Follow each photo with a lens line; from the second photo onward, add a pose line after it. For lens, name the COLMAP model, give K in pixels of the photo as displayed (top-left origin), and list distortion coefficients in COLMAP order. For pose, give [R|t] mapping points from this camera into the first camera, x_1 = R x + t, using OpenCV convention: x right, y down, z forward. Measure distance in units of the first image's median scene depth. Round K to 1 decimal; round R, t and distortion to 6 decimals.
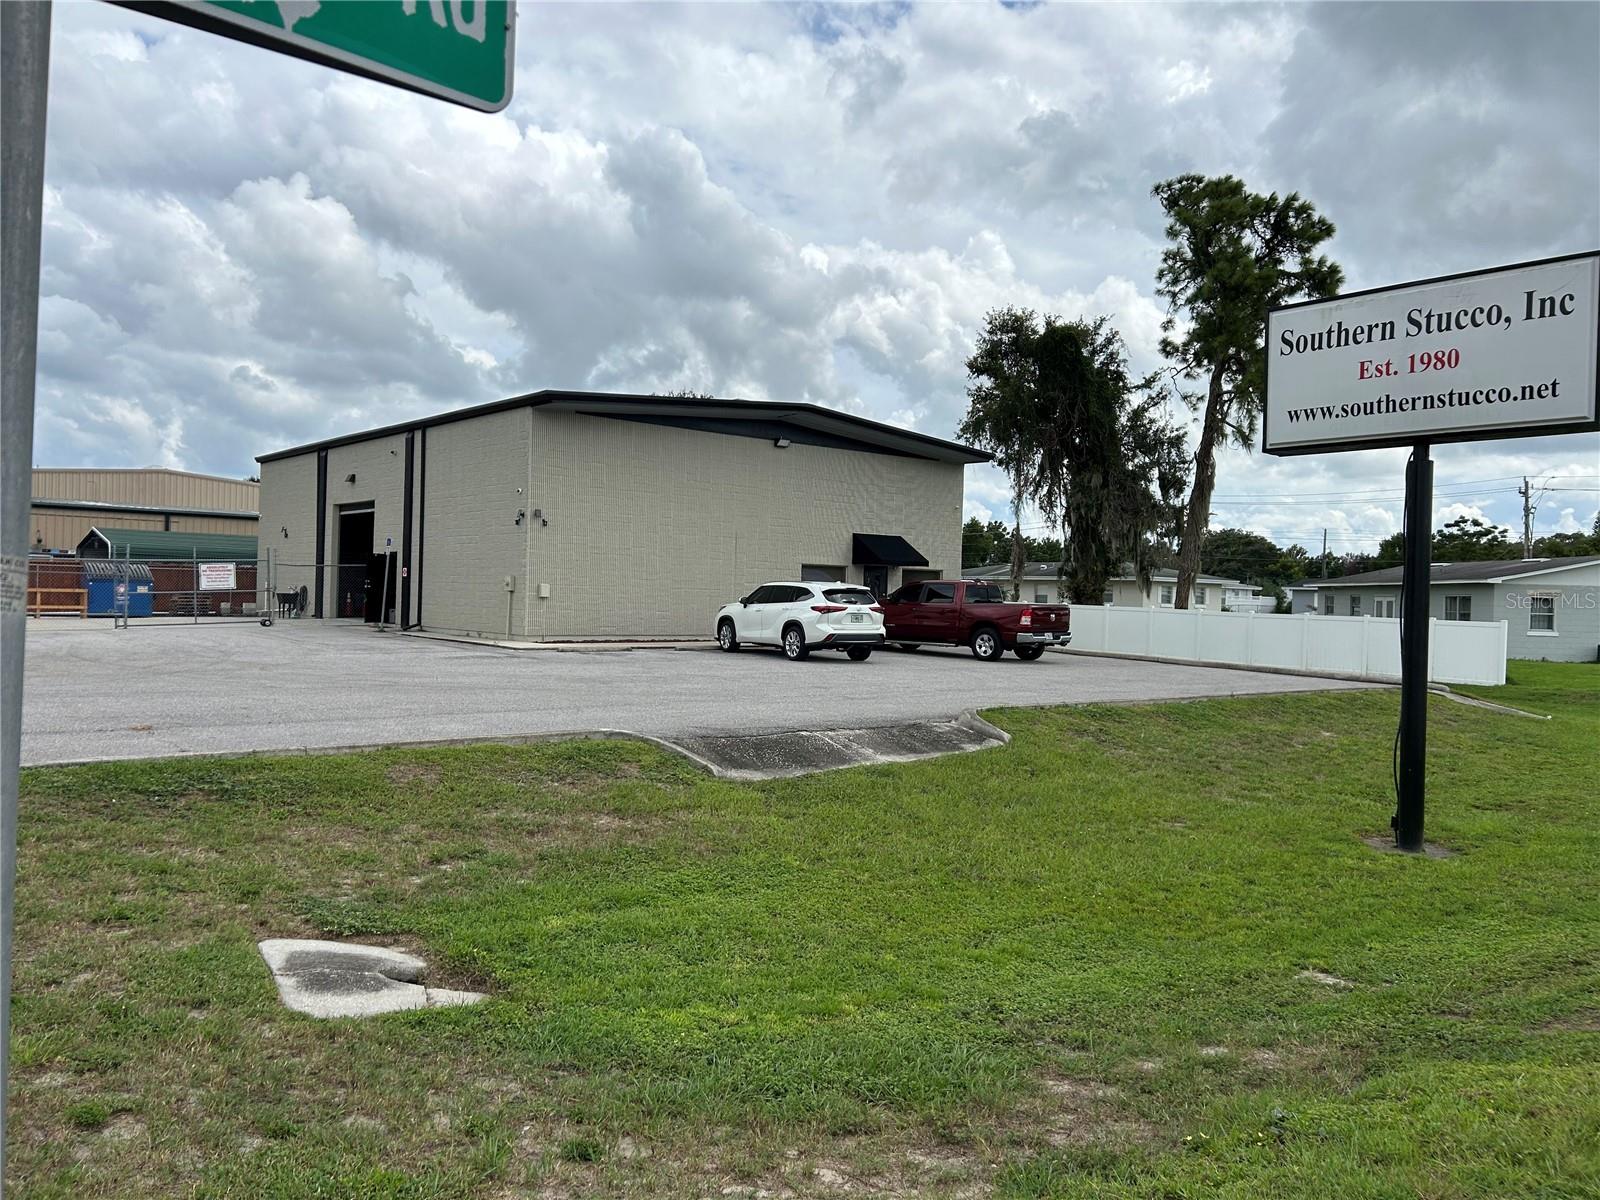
lens RADIAL K [[1194.1, 0, 800.0], [0, 1194.1, 600.0], [0, 0, 1]] dist [-0.000237, -0.001881]
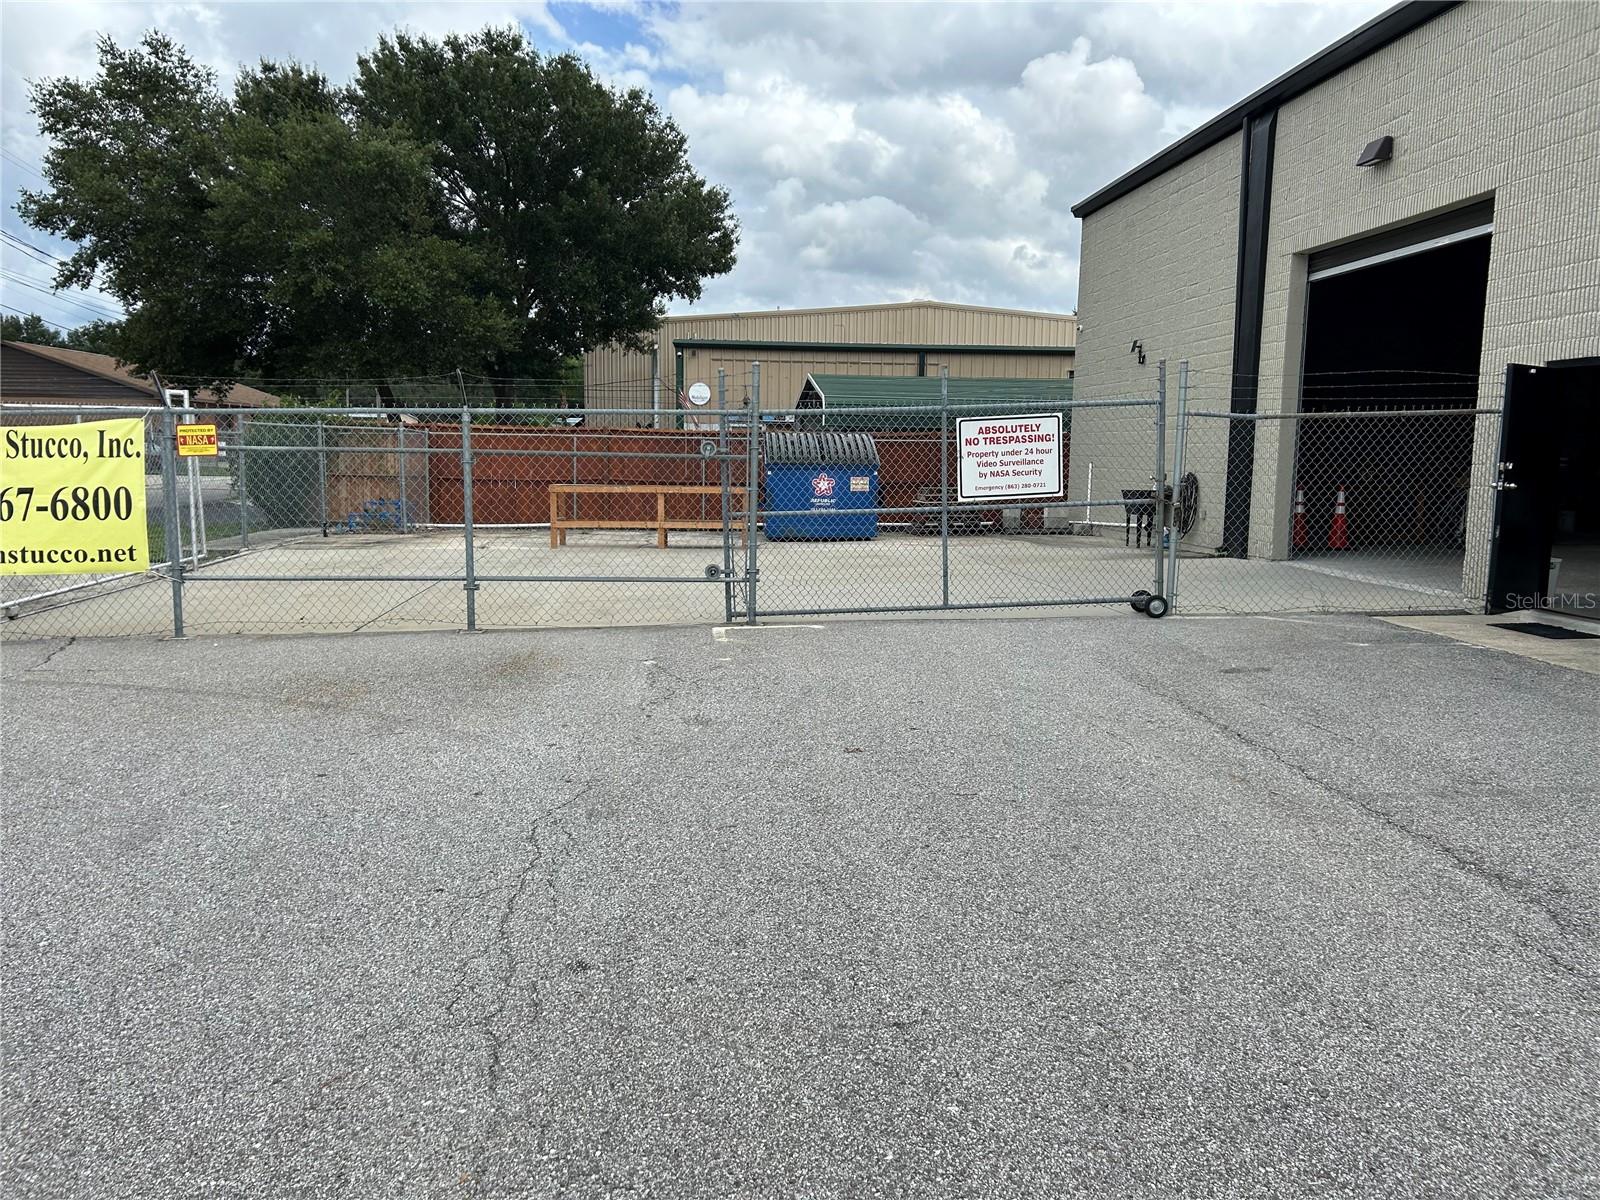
lens RADIAL K [[1194.1, 0, 800.0], [0, 1194.1, 600.0], [0, 0, 1]] dist [-0.000237, -0.001881]
pose [[0.815728, 0.047535, -0.576479, -0.250520], [0.009710, 0.995352, 0.095815, -0.007740], [0.578354, -0.083756, 0.811475, 0.511152]]
